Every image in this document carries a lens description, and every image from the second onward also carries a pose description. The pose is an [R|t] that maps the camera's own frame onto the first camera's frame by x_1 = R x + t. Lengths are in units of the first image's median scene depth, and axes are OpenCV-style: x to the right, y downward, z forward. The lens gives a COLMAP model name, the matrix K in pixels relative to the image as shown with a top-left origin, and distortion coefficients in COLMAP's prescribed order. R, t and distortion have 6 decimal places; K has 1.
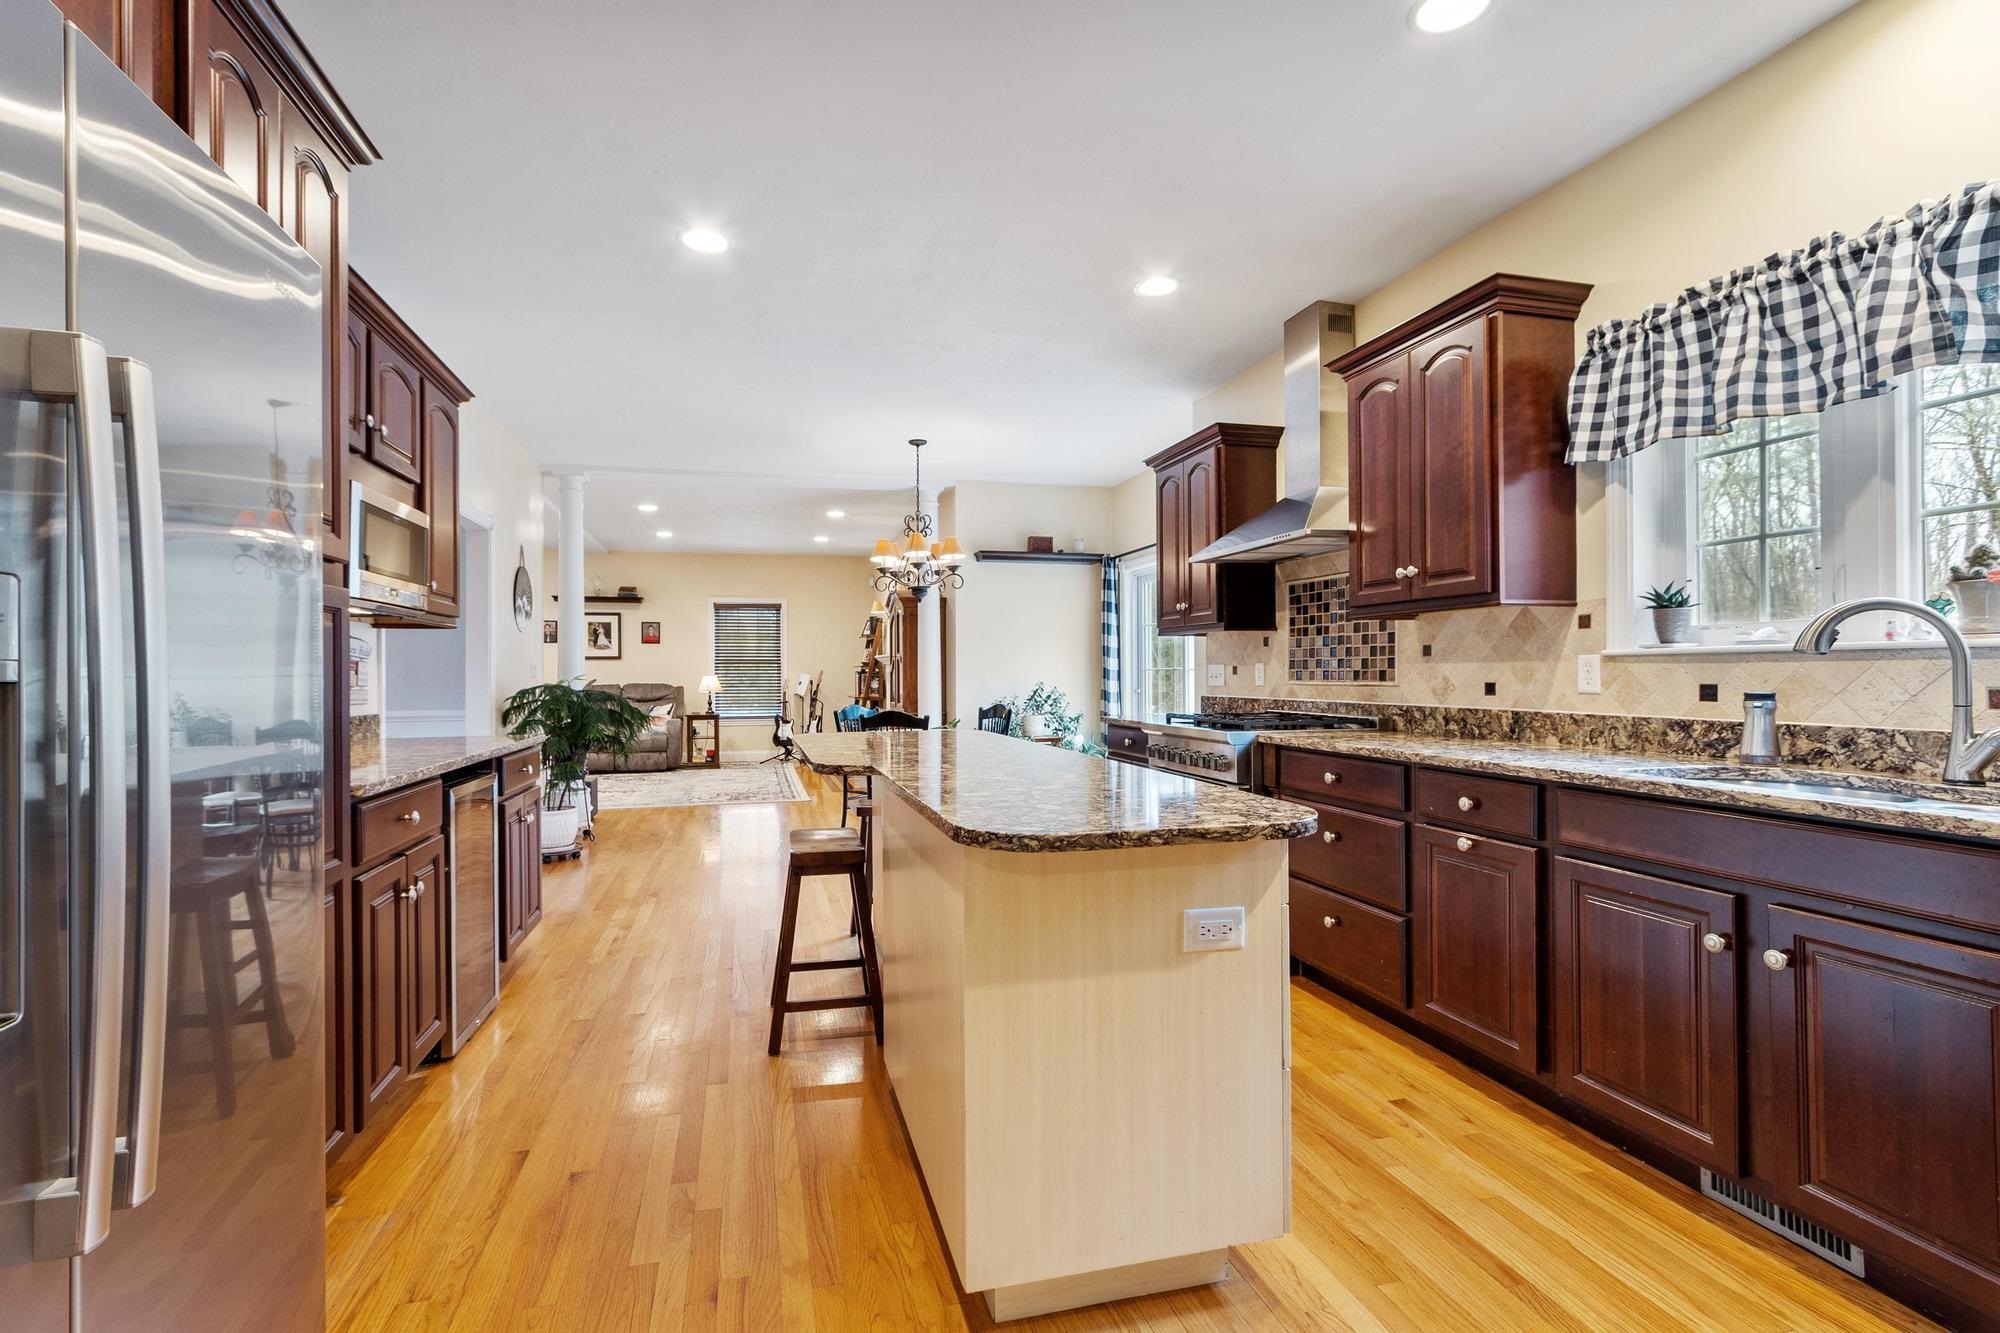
lens RADIAL K [[899.6, 0, 963.2], [0, 899.6, 664.6], [0, 0, 1]] dist [0.002482, 0.000218]
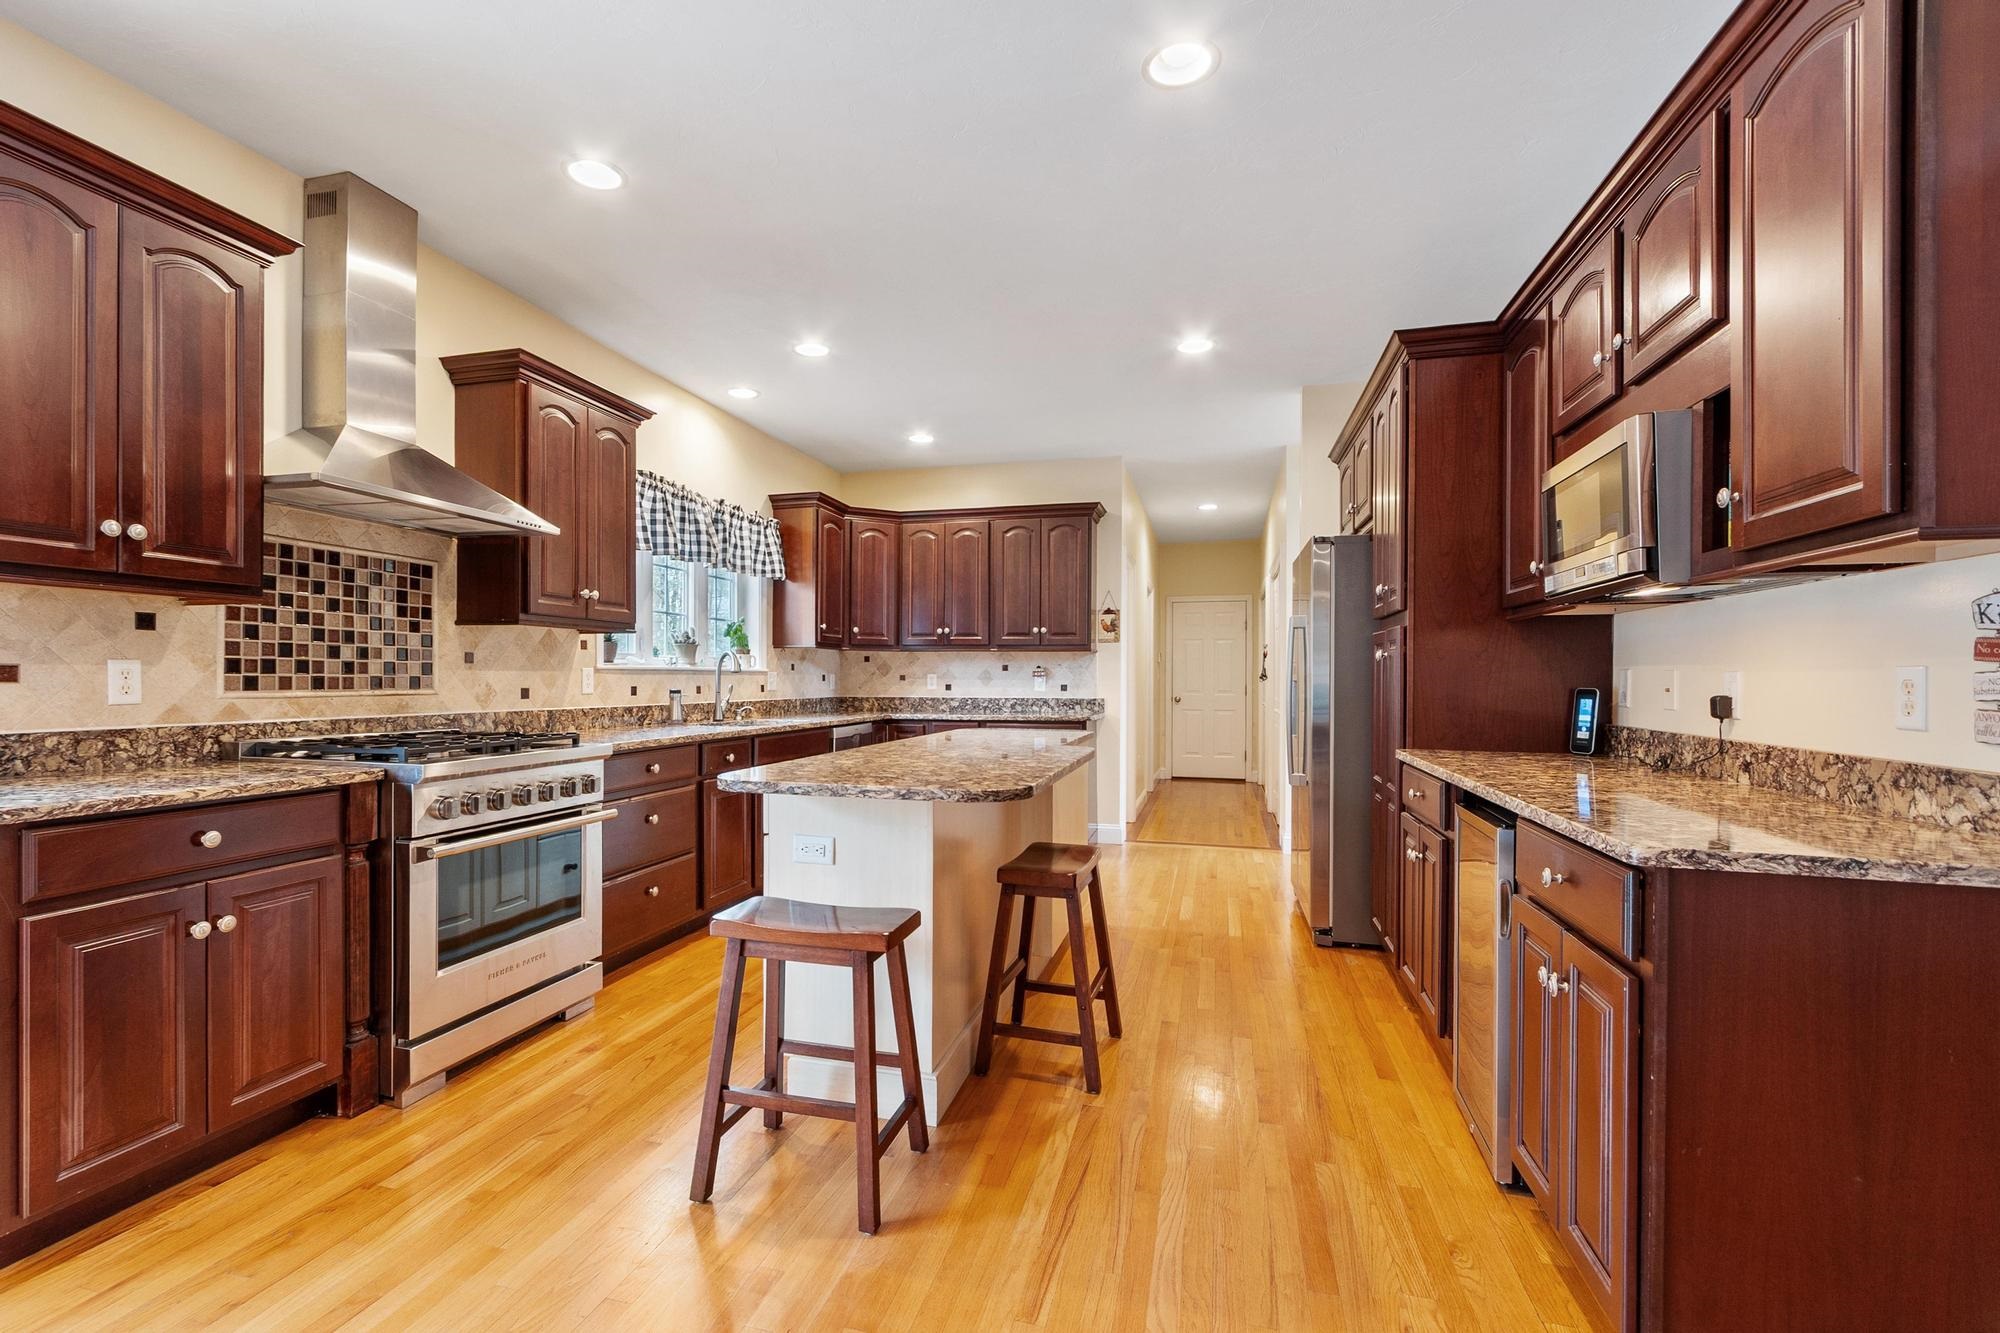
lens RADIAL K [[888.4, 0, 962.1], [0, 888.4, 679.1], [0, 0, 1]] dist [0.001527, 0.000129]
pose [[-0.867991, 0.003293, 0.496570, -0.409064], [-0.002298, 0.999941, -0.010647, 0.015954], [-0.496575, -0.010382, -0.867932, 1.428241]]
